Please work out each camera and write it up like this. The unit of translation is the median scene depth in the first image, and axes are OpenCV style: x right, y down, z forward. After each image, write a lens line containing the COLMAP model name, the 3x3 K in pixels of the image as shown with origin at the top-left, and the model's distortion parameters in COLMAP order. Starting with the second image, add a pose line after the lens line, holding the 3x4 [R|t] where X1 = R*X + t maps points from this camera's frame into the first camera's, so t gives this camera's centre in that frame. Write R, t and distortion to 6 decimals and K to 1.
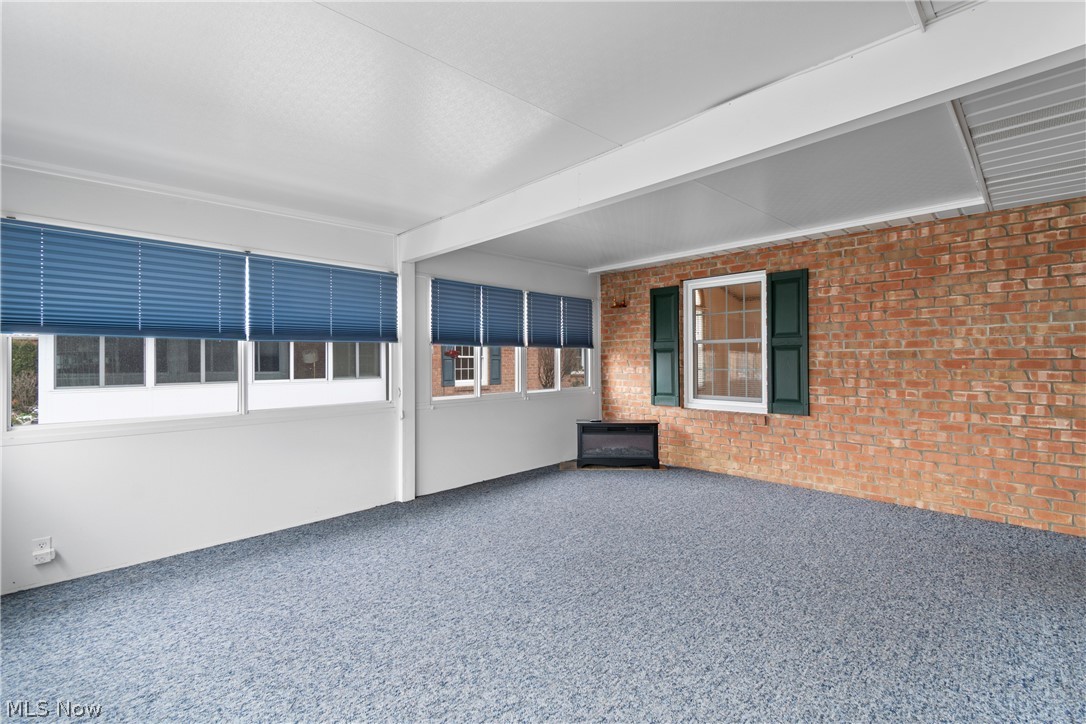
lens RADIAL K [[483.6, 0, 555.5], [0, 483.6, 354.0], [0, 0, 1]] dist [0.011668, -0.010790]
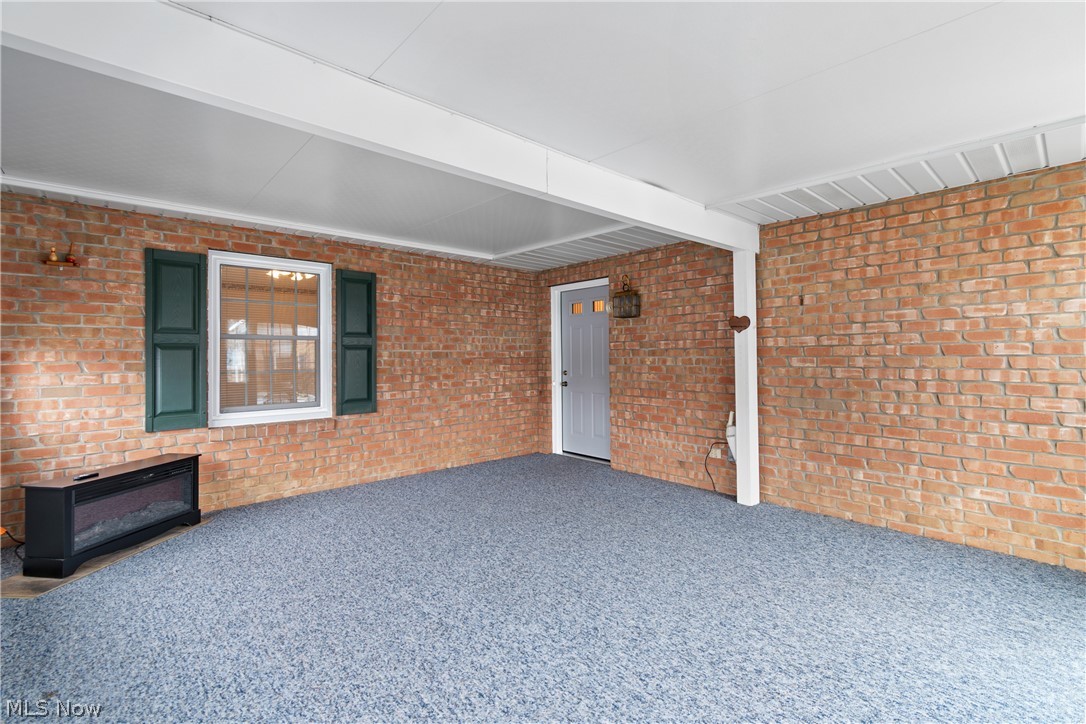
lens RADIAL K [[483.6, 0, 555.5], [0, 483.6, 354.0], [0, 0, 1]] dist [0.011668, -0.010790]
pose [[0.034465, 0.009026, 0.999365, -0.584666], [-0.004754, 0.999949, -0.008867, 0.008621], [-0.999395, -0.004446, 0.034506, 0.638626]]
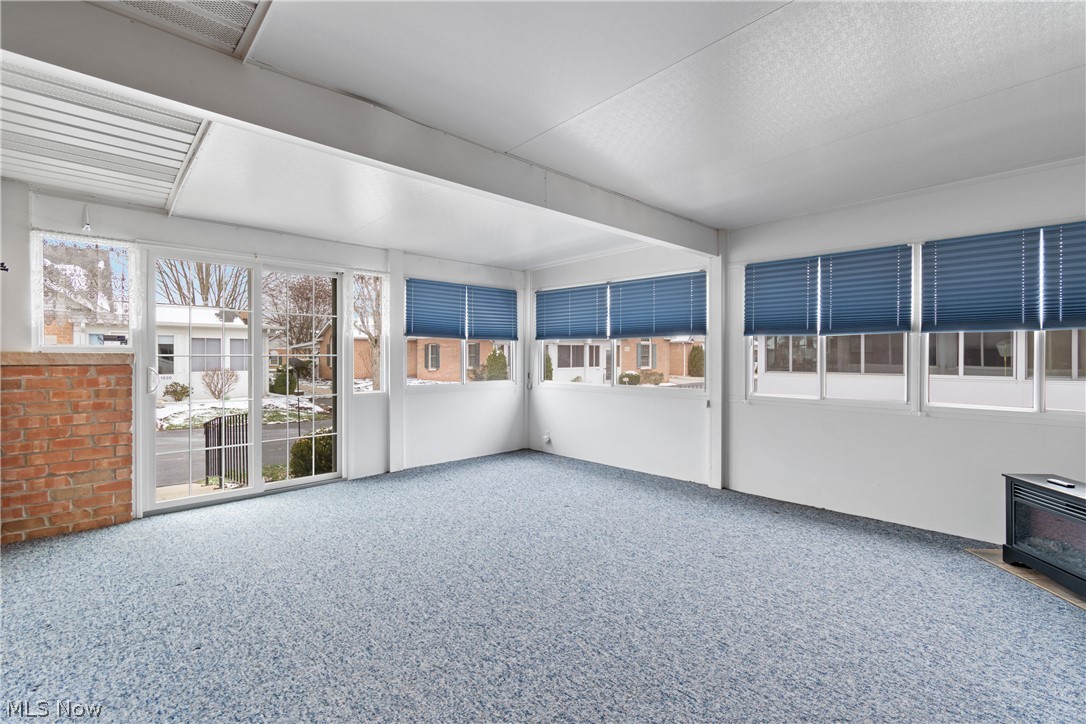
lens RADIAL K [[476.7, 0, 548.4], [0, 476.7, 360.4], [0, 0, 1]] dist [-0.002172, -0.000763]
pose [[-0.026903, 0.019046, -0.999457, 0.752819], [0.009691, 0.999776, 0.018791, 0.007823], [0.999591, -0.009180, -0.027082, 0.707688]]
